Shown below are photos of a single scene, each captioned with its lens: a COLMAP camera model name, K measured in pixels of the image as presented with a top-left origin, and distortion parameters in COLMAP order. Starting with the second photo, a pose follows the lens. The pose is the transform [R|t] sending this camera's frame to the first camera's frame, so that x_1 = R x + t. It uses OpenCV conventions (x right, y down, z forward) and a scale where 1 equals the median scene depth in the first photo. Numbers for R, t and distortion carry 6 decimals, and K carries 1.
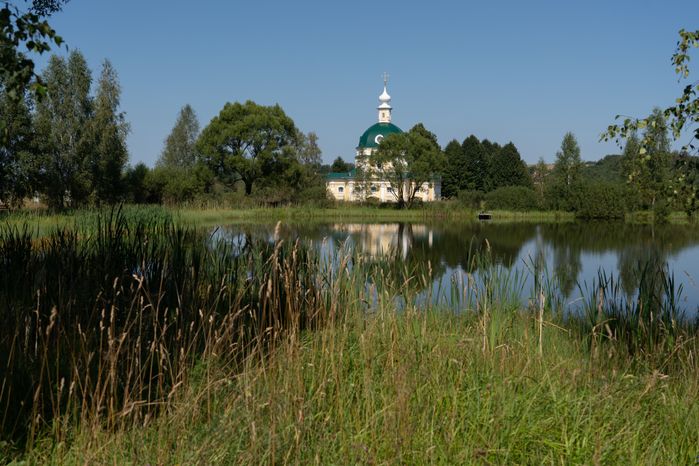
lens RADIAL K [[819.6, 0, 347.5], [0, 819.6, 218.7], [0, 0, 1]] dist [0.065126, 0.000000]
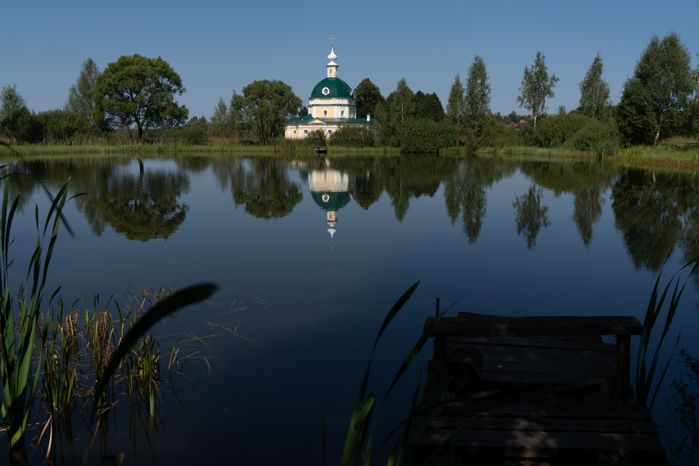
lens RADIAL K [[622.8, 0, 337.0], [0, 622.8, 221.6], [0, 0, 1]] dist [0.025824, -0.010622]
pose [[0.996553, 0.008876, -0.082486, 0.134913], [-0.000536, 0.994928, 0.100591, 0.003905], [0.082960, -0.100200, 0.991503, 0.053248]]
